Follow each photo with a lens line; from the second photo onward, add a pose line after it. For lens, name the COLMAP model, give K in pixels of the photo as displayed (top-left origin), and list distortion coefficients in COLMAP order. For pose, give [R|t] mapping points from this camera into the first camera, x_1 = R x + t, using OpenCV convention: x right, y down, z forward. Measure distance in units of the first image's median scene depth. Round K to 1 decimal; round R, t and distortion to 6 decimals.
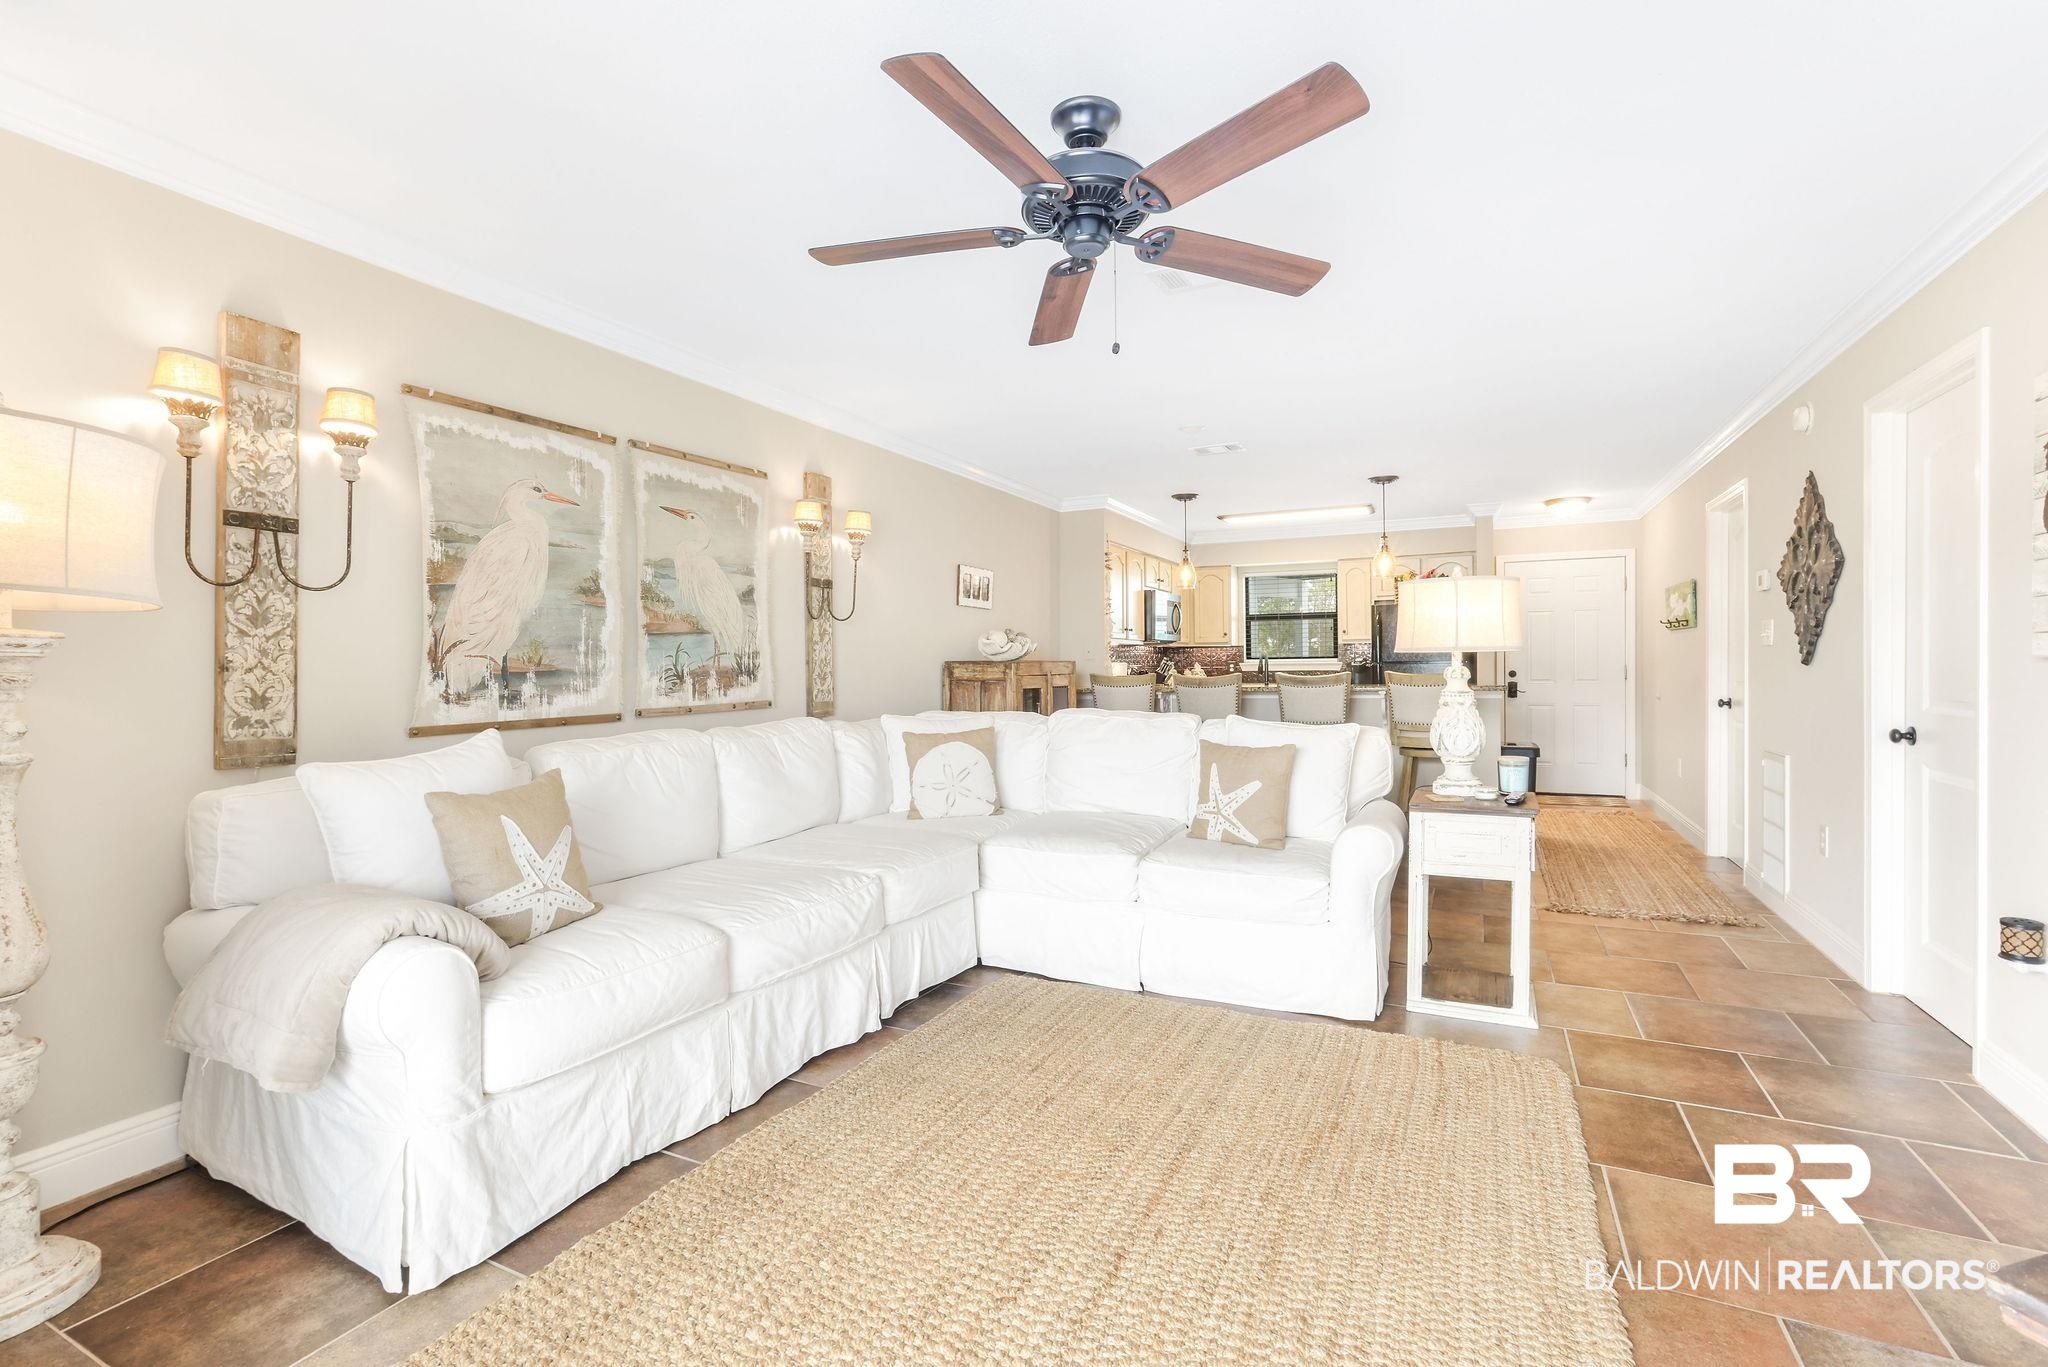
lens RADIAL K [[934.1, 0, 1019.8], [0, 934.1, 668.9], [0, 0, 1]] dist [-0.000505, 0.017390]
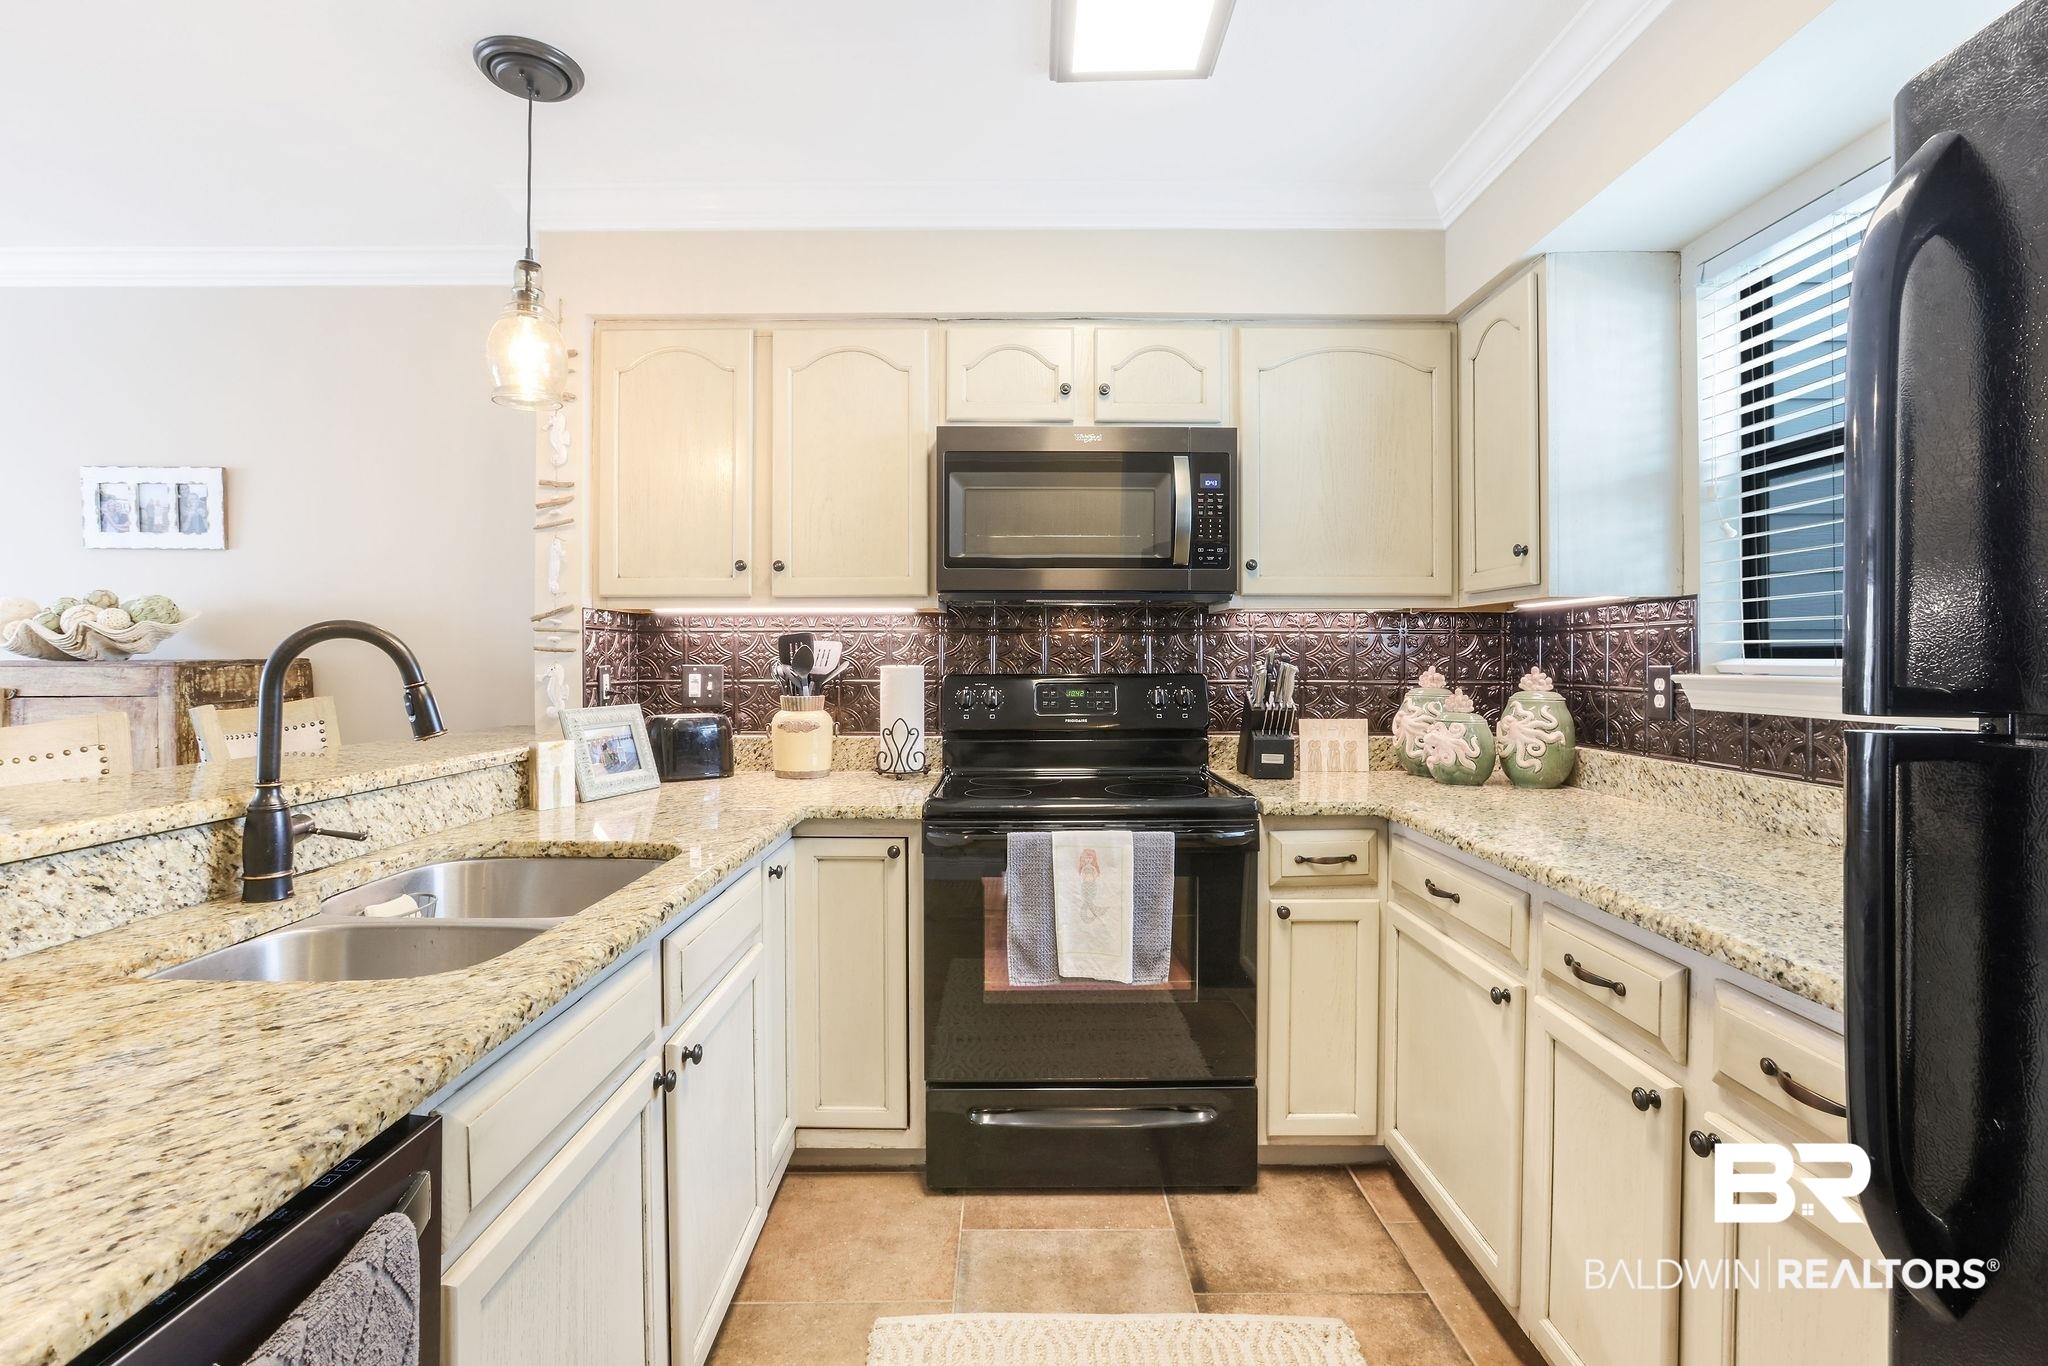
lens RADIAL K [[923.6, 0, 1018.5], [0, 923.6, 651.7], [0, 0, 1]] dist [-0.000227, 0.000348]
pose [[0.441281, 0.001525, -0.897368, 0.888986], [-0.005045, 0.999987, -0.000782, -0.024623], [0.897355, 0.004873, 0.441283, 1.860610]]
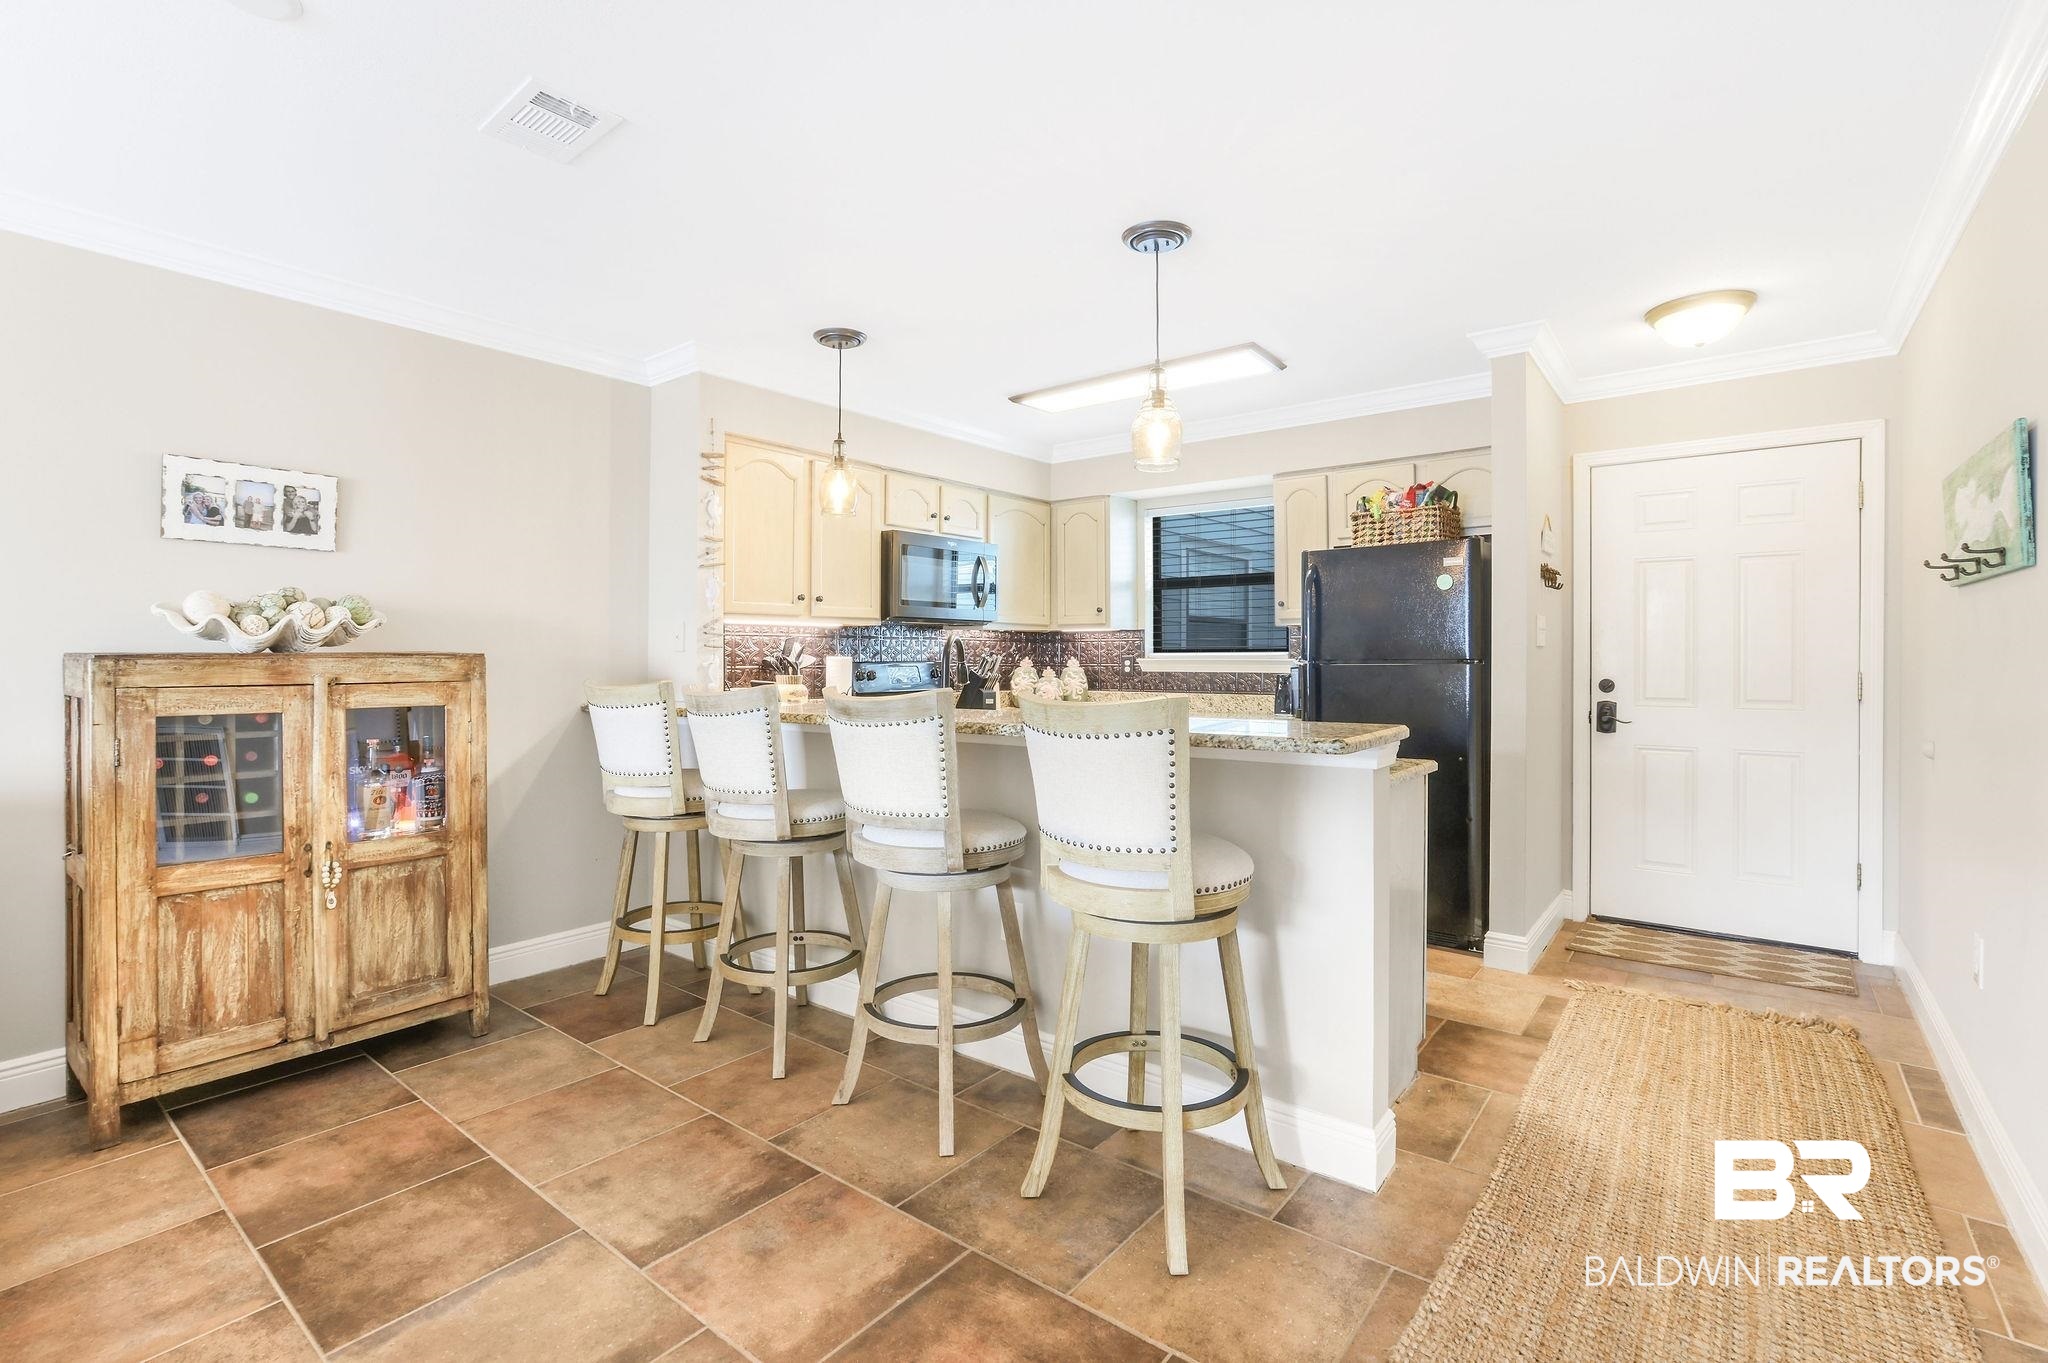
lens RADIAL K [[923.6, 0, 1018.5], [0, 923.6, 650.2], [0, 0, 1]] dist [-0.000227, 0.000348]
pose [[0.976303, 0.007258, -0.216288, 0.707864], [-0.008579, 0.999950, -0.005169, -0.018462], [0.216239, 0.006902, 0.976316, 0.969091]]
